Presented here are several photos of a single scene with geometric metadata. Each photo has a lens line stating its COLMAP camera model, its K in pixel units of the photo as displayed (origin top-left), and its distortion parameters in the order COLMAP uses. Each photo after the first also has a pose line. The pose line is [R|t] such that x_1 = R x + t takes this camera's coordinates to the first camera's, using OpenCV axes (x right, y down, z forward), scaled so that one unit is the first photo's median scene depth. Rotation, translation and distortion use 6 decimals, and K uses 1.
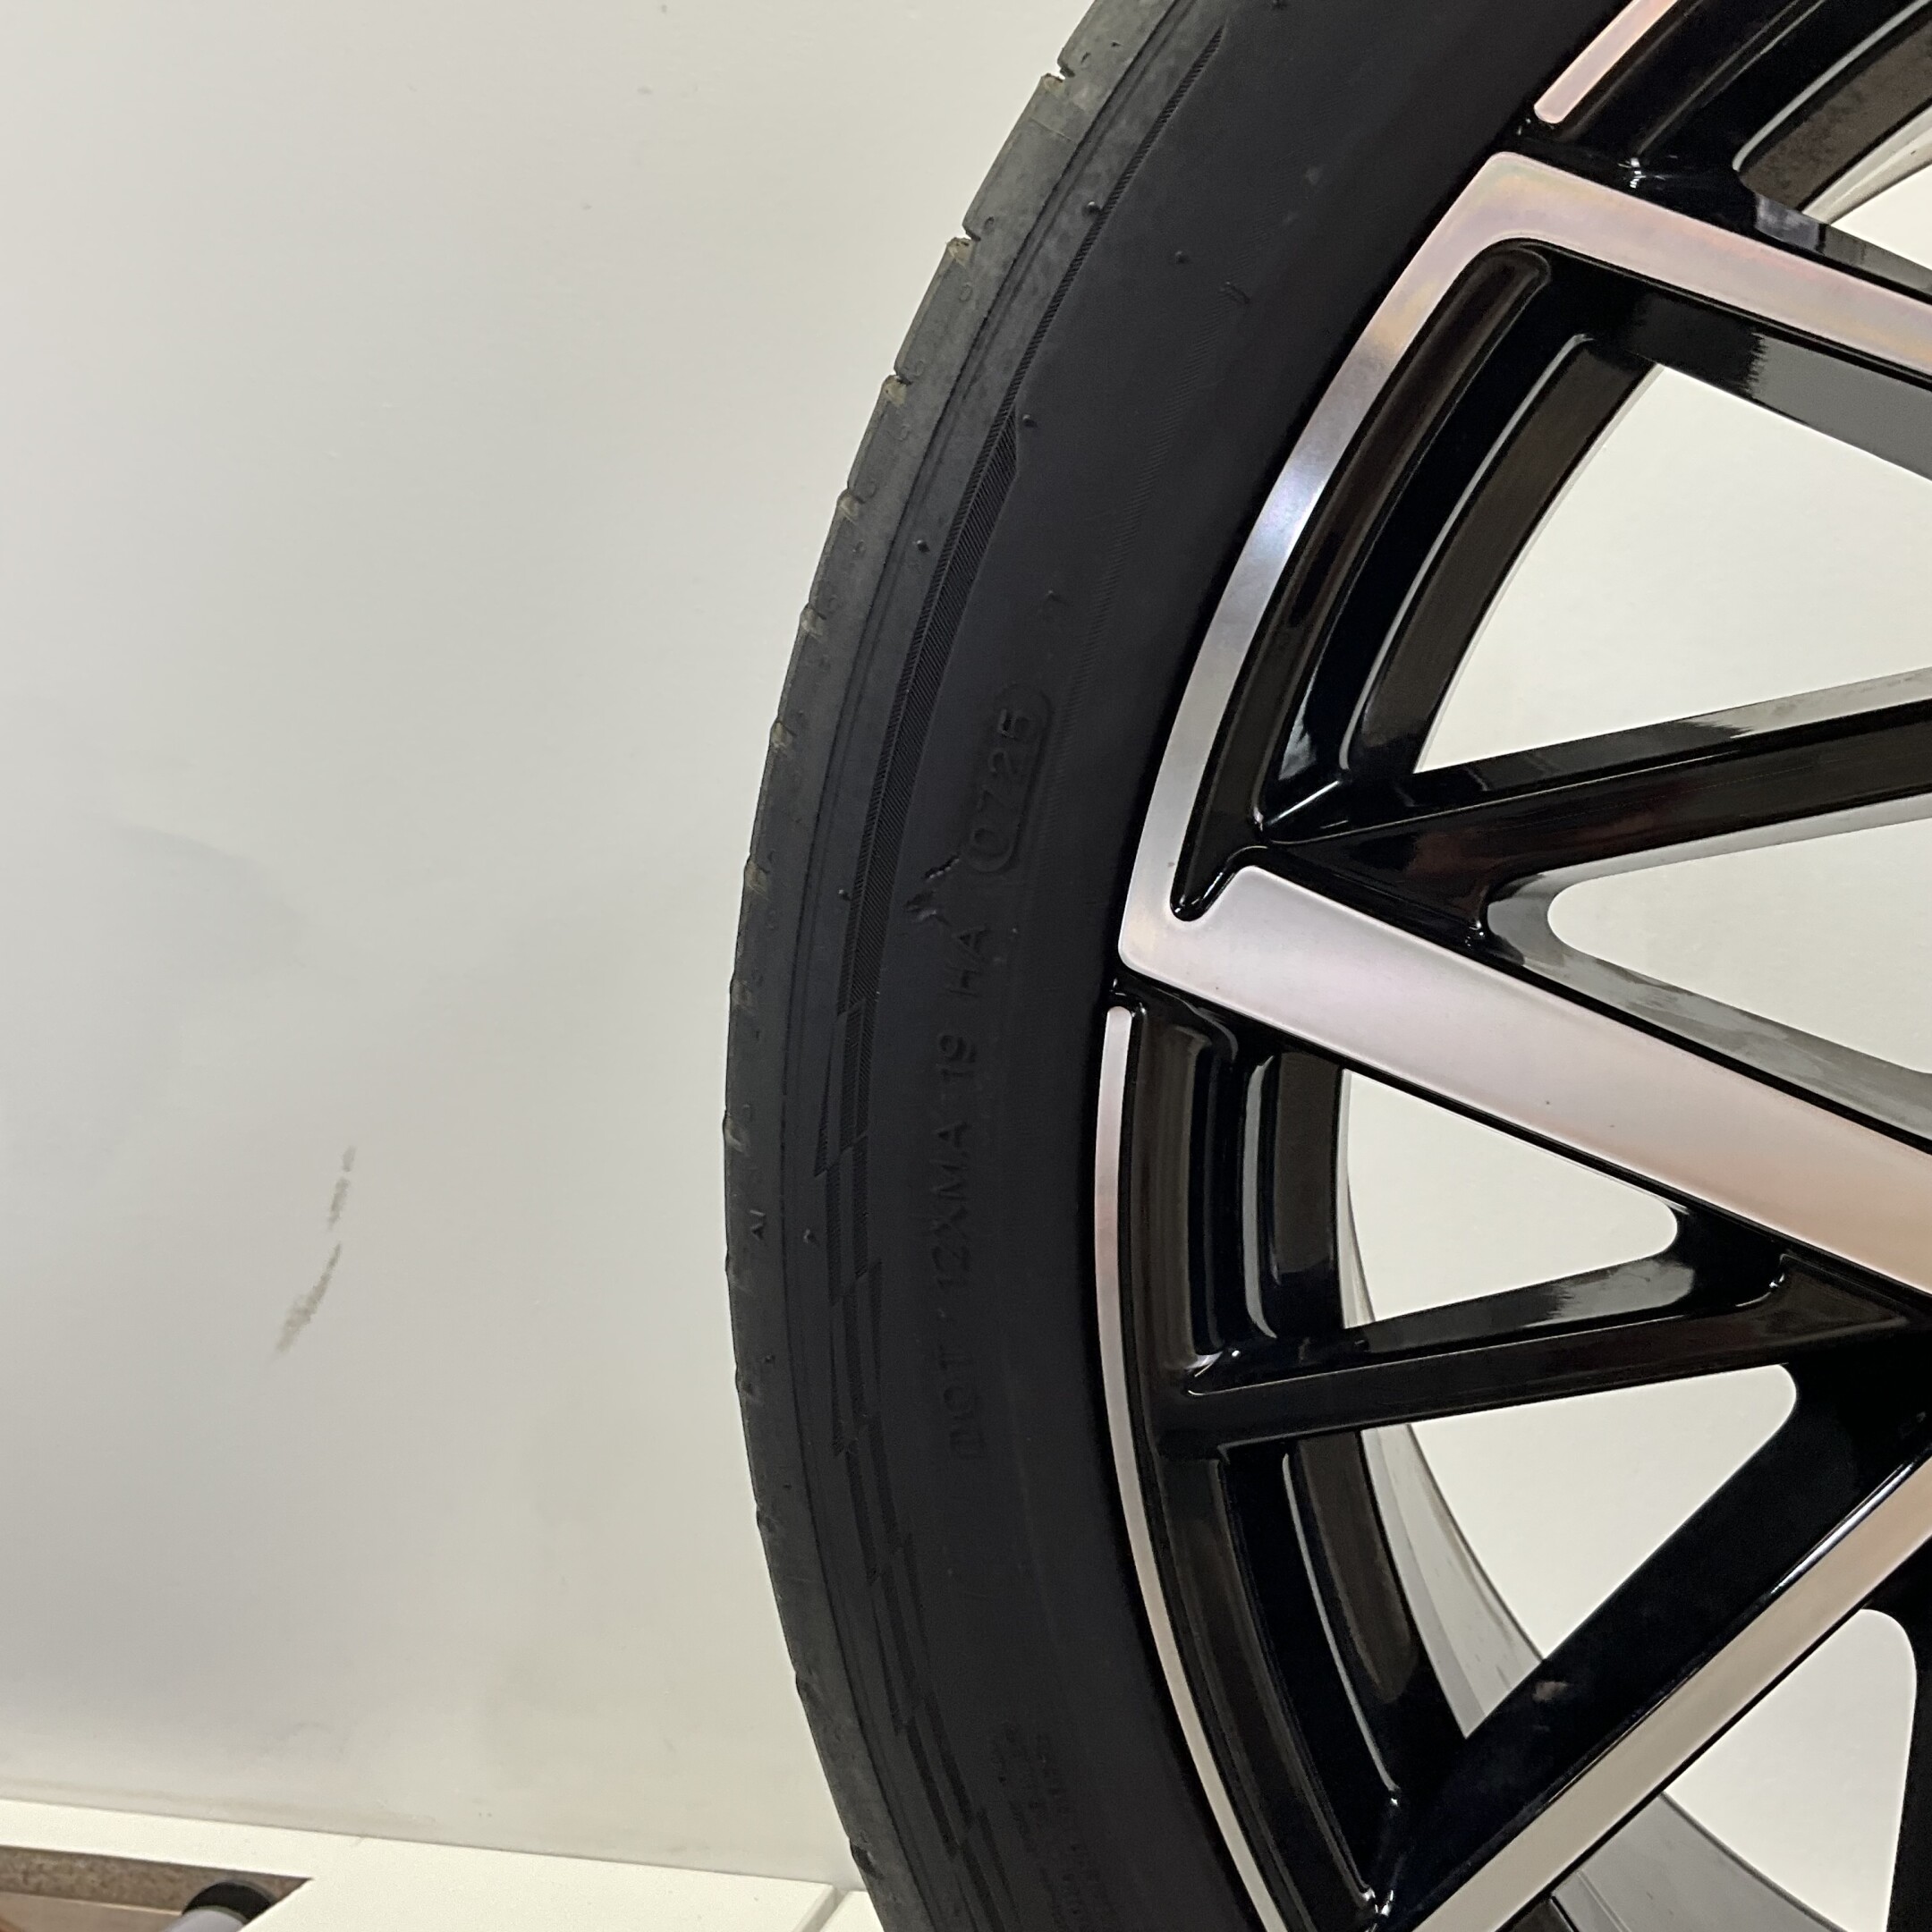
lens RADIAL K [[1978.1, 0, 966.0], [0, 1978.1, 966.0], [0, 0, 1]] dist [-0.005224, -0.020826]
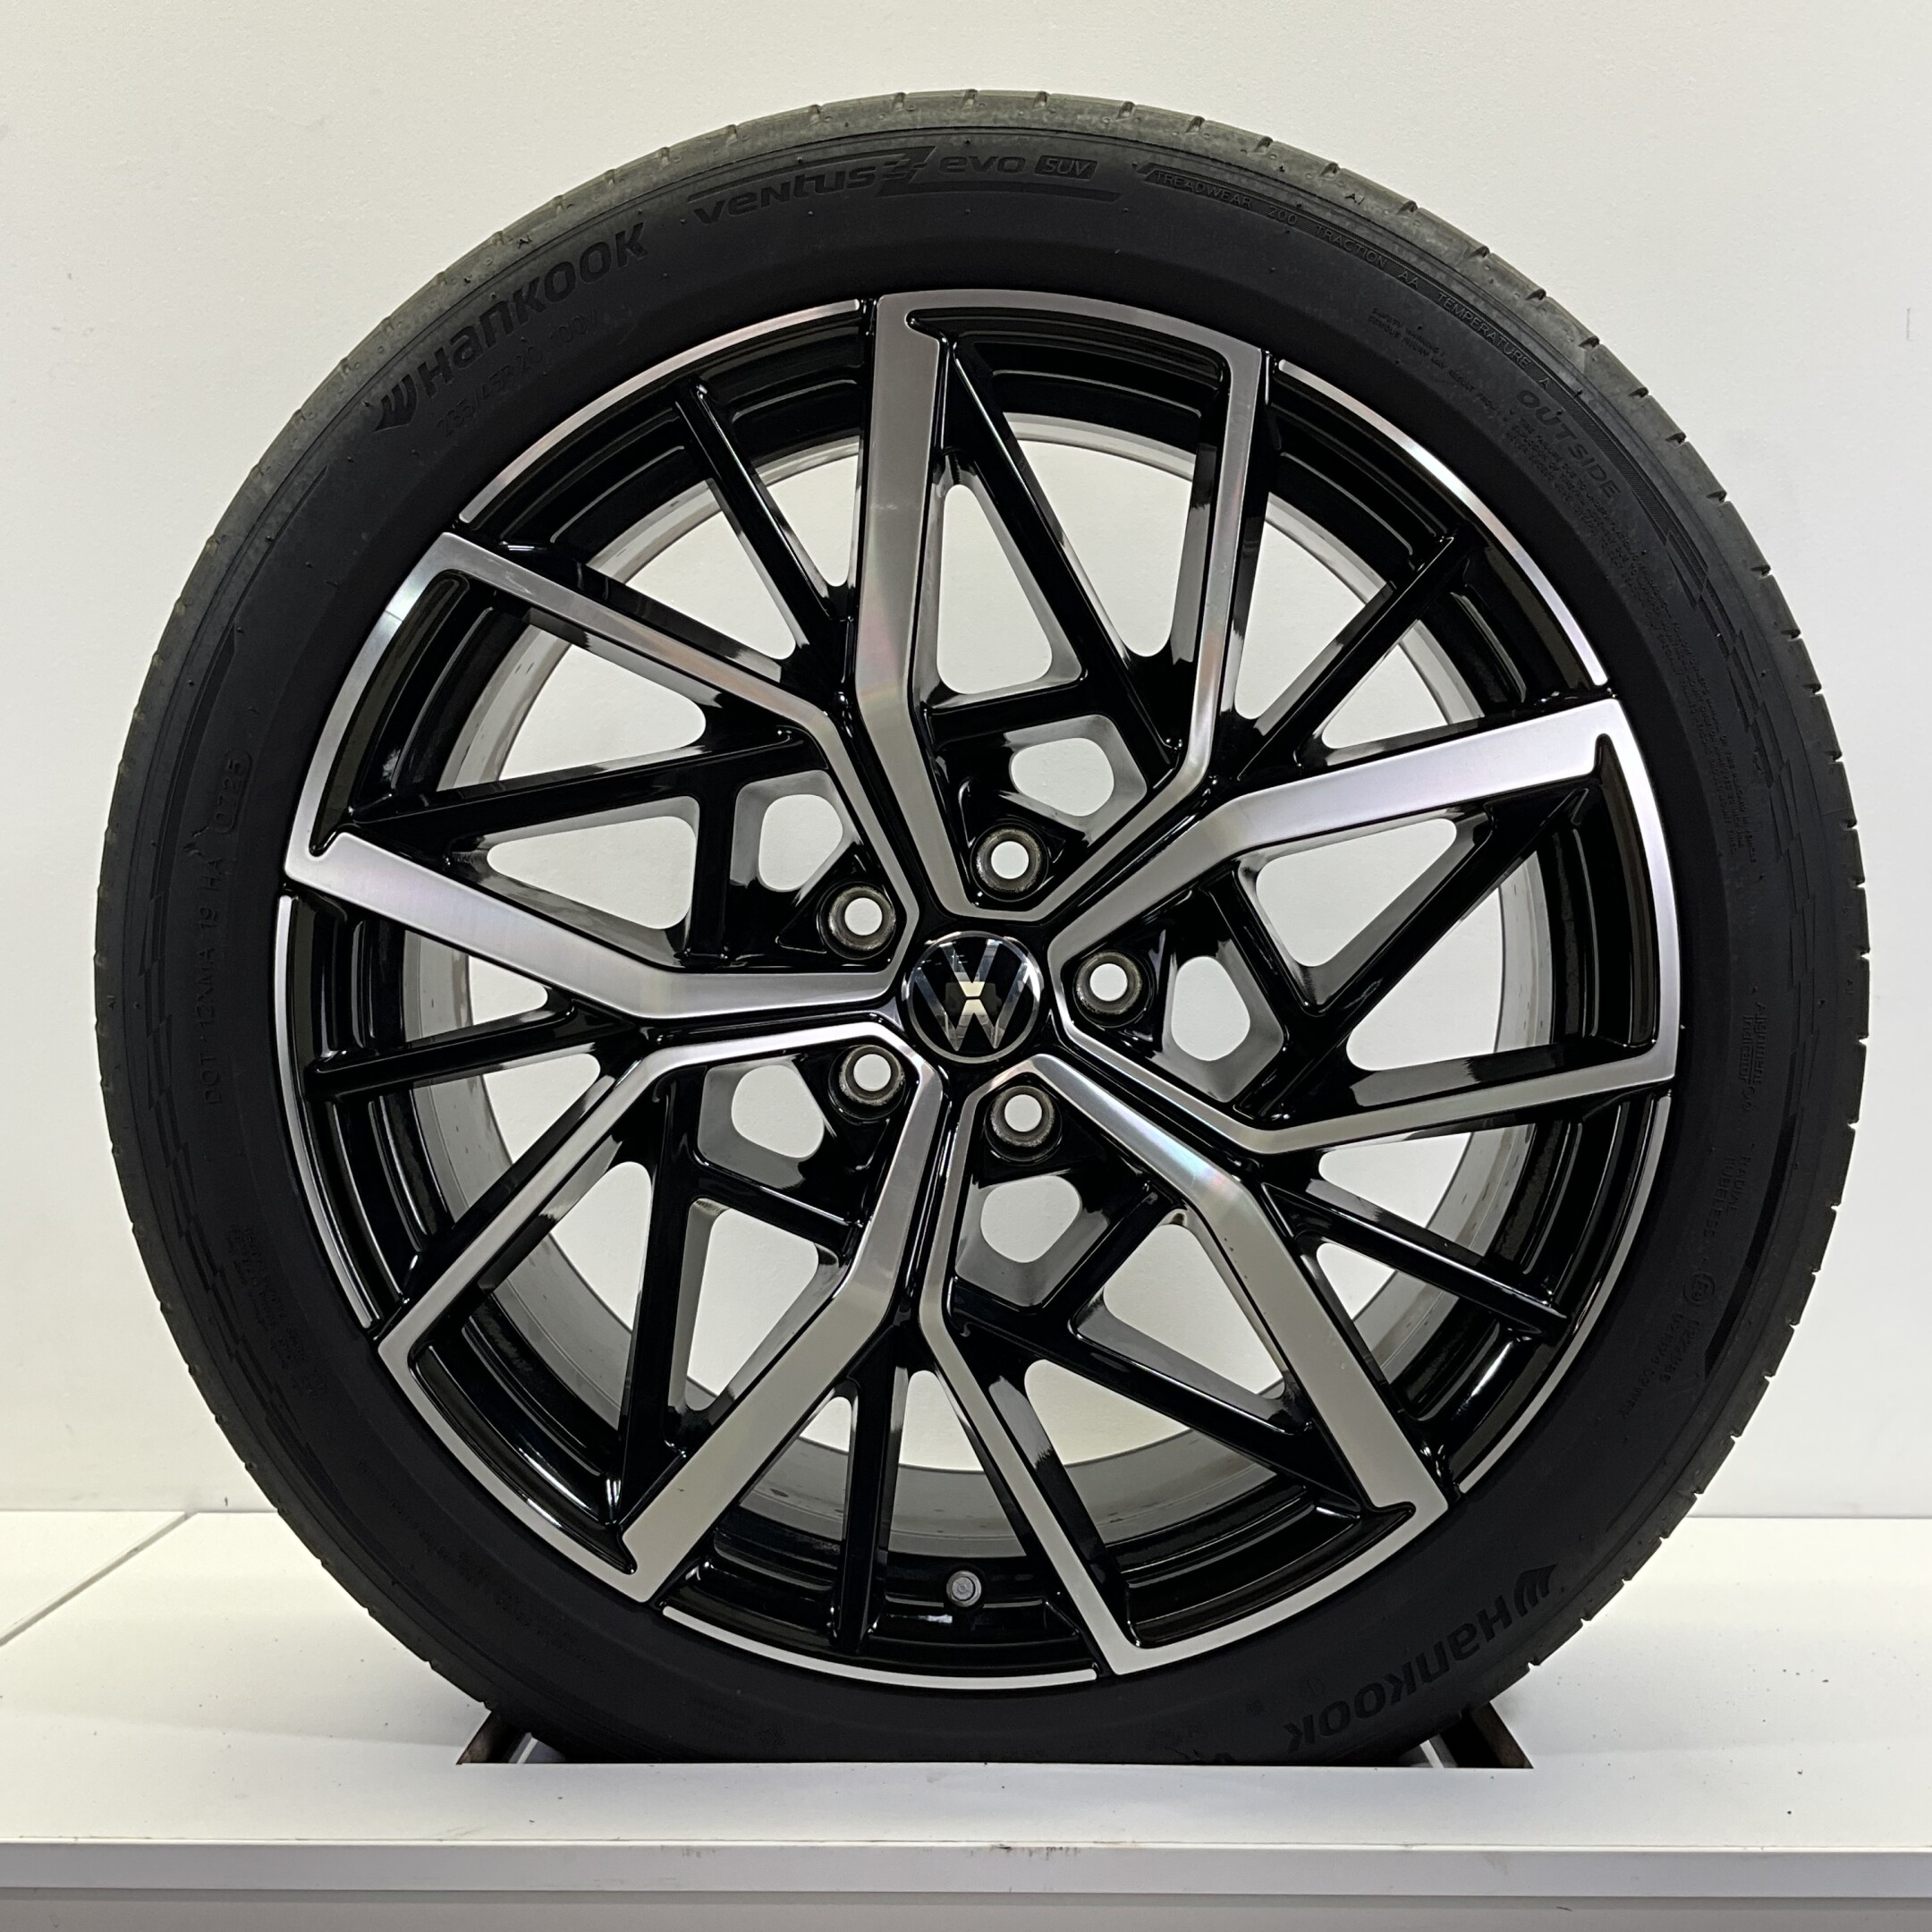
lens RADIAL K [[1978.1, 0, 966.0], [0, 1978.1, 966.0], [0, 0, 1]] dist [-0.005224, -0.020826]
pose [[0.959273, 0.000549, 0.282480, 0.182764], [-0.000941, 0.999999, 0.001252, 0.095917], [-0.282479, -0.001467, 0.959272, -1.330979]]
